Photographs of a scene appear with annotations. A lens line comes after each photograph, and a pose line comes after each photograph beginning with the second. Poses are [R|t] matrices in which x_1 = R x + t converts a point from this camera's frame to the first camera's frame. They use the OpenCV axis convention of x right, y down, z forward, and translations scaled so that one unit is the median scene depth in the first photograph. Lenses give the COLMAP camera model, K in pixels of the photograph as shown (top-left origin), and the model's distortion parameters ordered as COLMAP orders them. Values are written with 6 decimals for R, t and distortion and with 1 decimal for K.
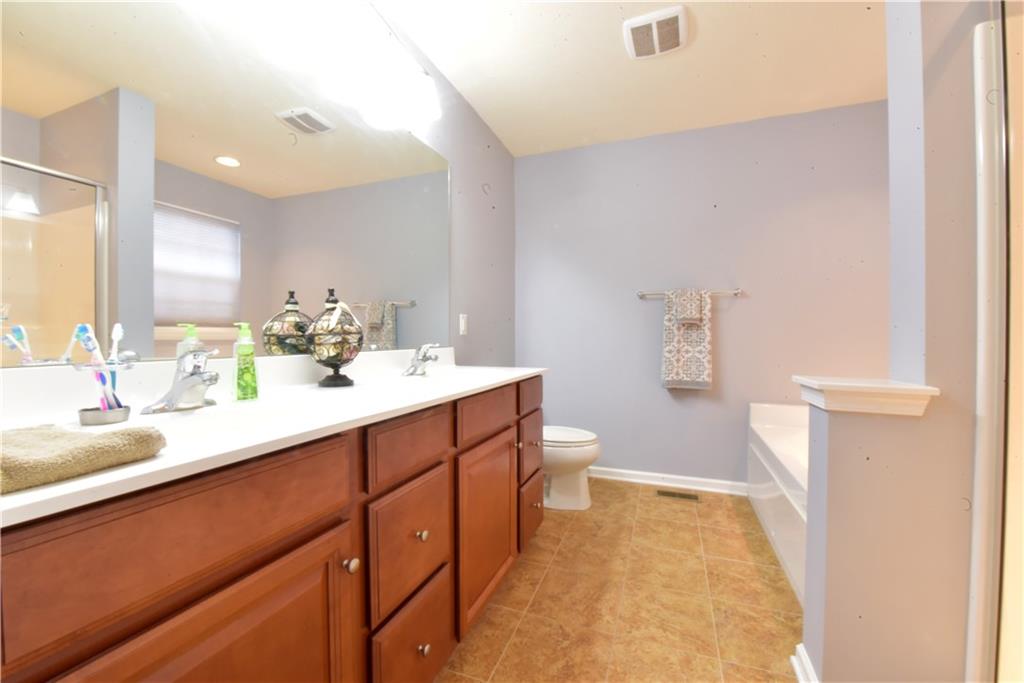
lens RADIAL K [[404.2, 0, 515.6], [0, 404.2, 342.1], [0, 0, 1]] dist [-0.017384, -0.001572]
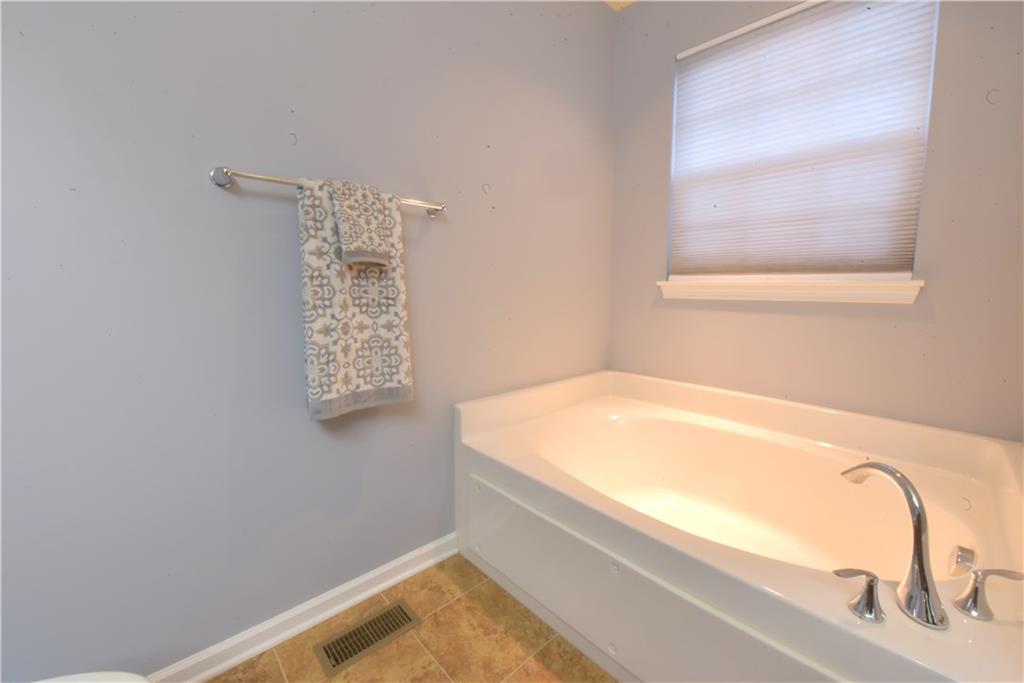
lens RADIAL K [[404.2, 0, 521.5], [0, 404.2, 338.2], [0, 0, 1]] dist [-0.017384, -0.001572]
pose [[0.431393, -0.112377, 0.895138, 0.099672], [0.008741, 0.992686, 0.120410, -0.016990], [-0.902122, -0.044119, 0.429220, 0.648717]]
